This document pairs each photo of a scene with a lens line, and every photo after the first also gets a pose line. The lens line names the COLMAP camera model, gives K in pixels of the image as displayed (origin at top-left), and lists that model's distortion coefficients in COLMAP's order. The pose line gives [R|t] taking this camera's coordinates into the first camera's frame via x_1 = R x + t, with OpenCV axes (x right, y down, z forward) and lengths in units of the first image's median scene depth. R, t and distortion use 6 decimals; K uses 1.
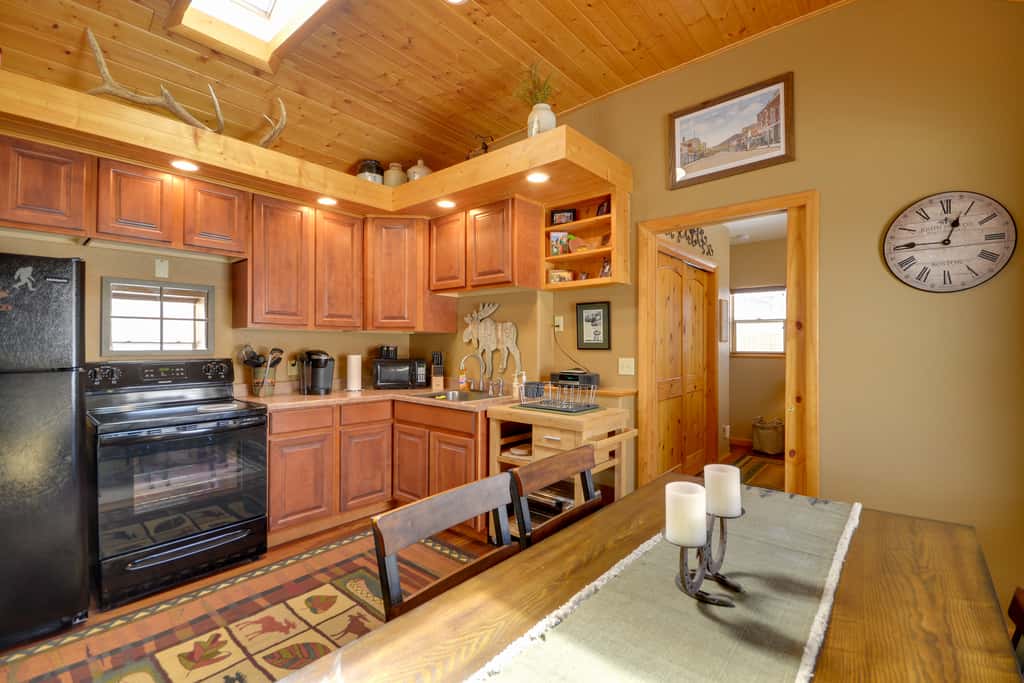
lens RADIAL K [[453.6, 0, 494.5], [0, 453.6, 341.9], [0, 0, 1]] dist [-0.004743, -0.001157]
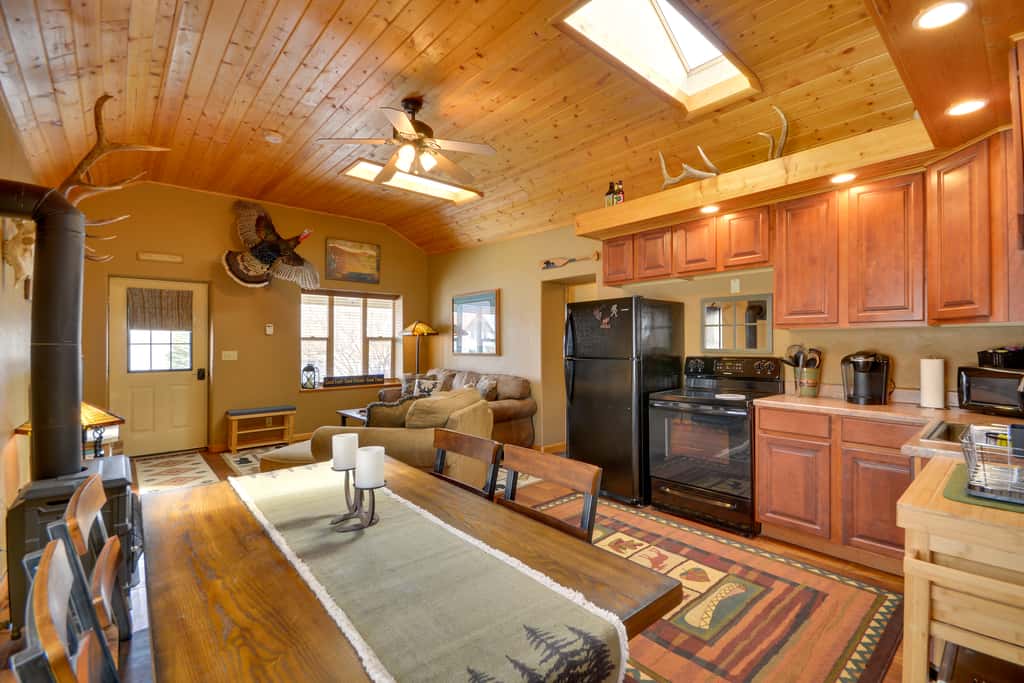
lens RADIAL K [[445.1, 0, 536.8], [0, 445.1, 339.8], [0, 0, 1]] dist [0.001087, -0.000016]
pose [[-0.097712, -0.010819, -0.995156, 0.613815], [0.007110, 0.999908, -0.011568, 0.002800], [0.995189, -0.008206, -0.097626, 0.583327]]
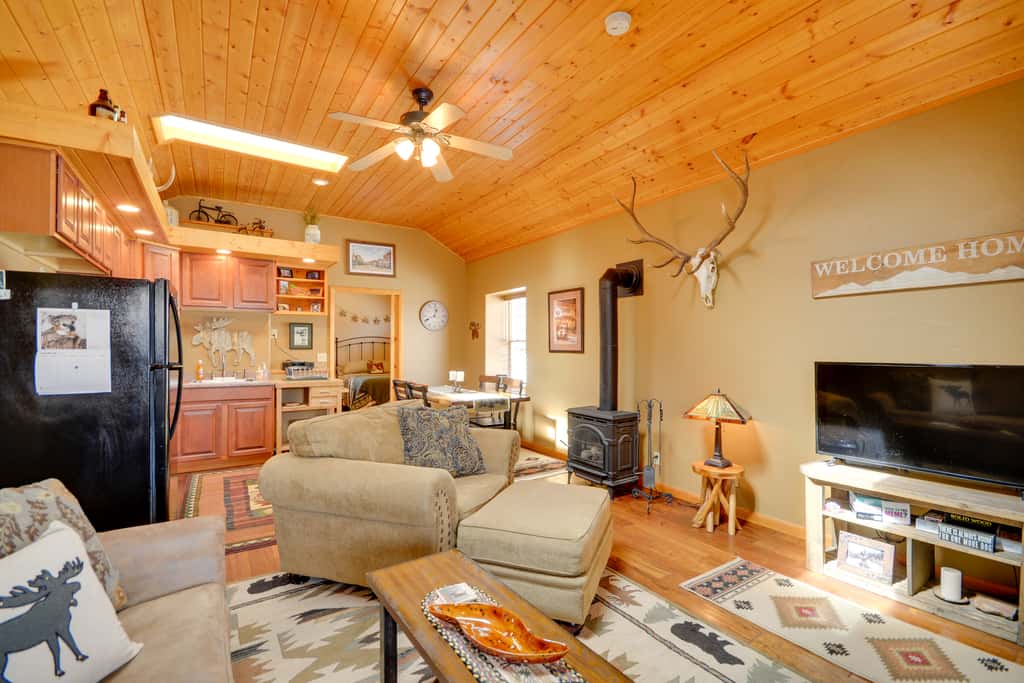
lens RADIAL K [[472.4, 0, 554.4], [0, 472.4, 342.7], [0, 0, 1]] dist [-0.003193, -0.000653]
pose [[0.208167, 0.008290, 0.978058, -1.637564], [-0.005221, 0.999959, -0.007364, -0.000480], [-0.978079, -0.003574, 0.208202, -0.443385]]
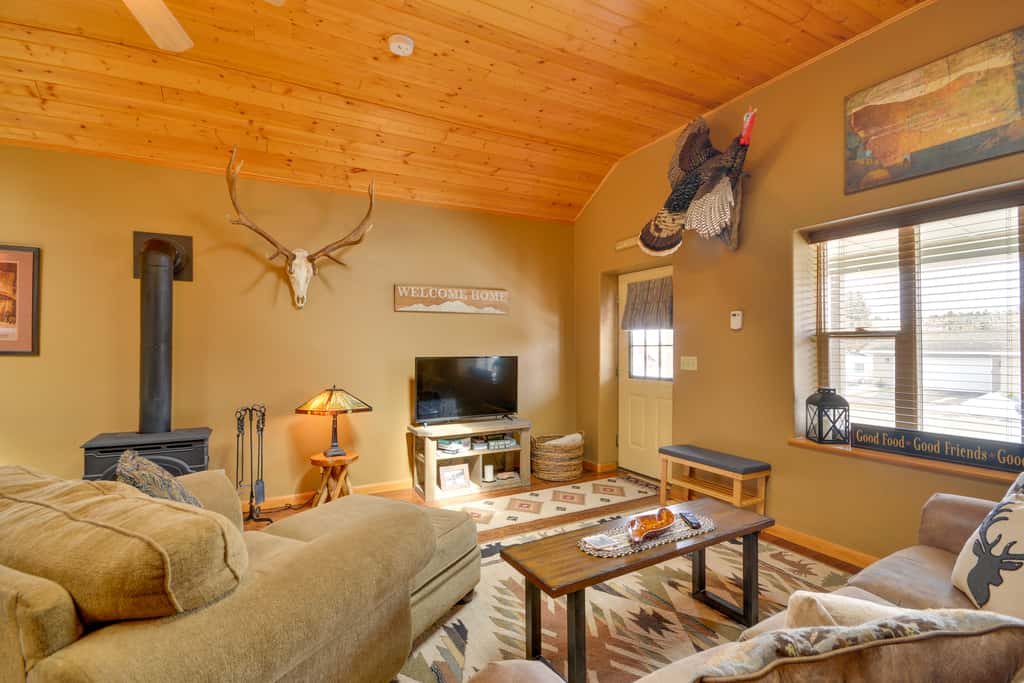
lens RADIAL K [[453.6, 0, 494.5], [0, 453.6, 341.9], [0, 0, 1]] dist [-0.004743, -0.001157]
pose [[-0.935626, -0.004681, 0.352962, -1.217300], [-0.009770, 0.999872, -0.012637, -0.002175], [-0.352858, -0.015272, -0.935552, 0.476481]]
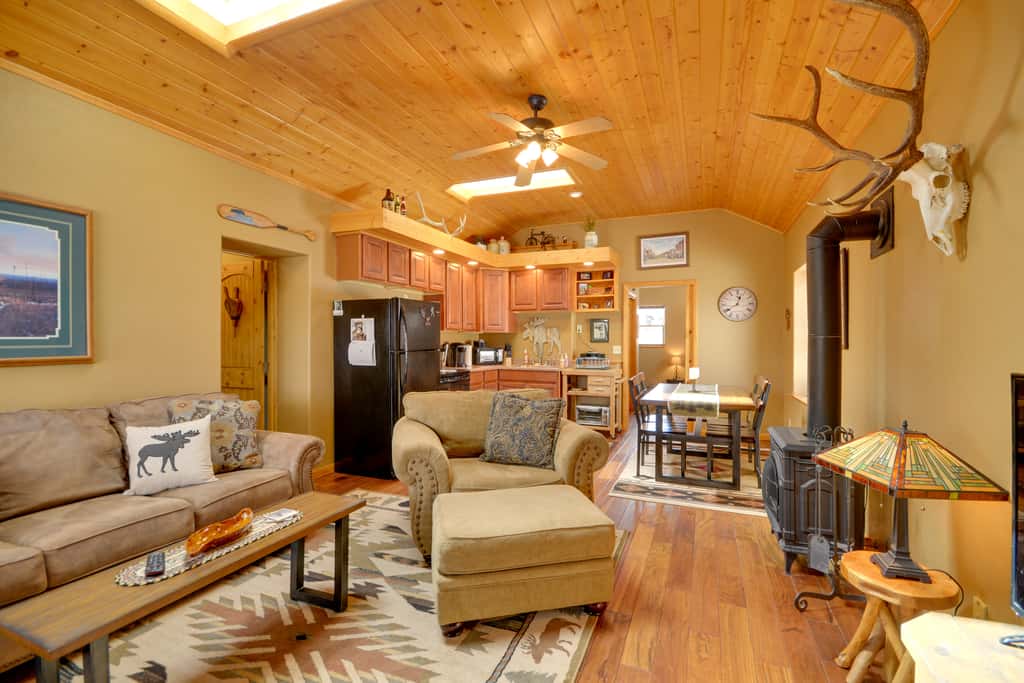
lens RADIAL K [[480.4, 0, 494.0], [0, 480.4, 339.7], [0, 0, 1]] dist [0.003330, 0.000099]
pose [[0.953968, 0.001727, 0.299902, -1.024842], [-0.002880, 0.999990, 0.003402, -0.000209], [-0.299894, -0.004110, 0.953964, -1.071924]]
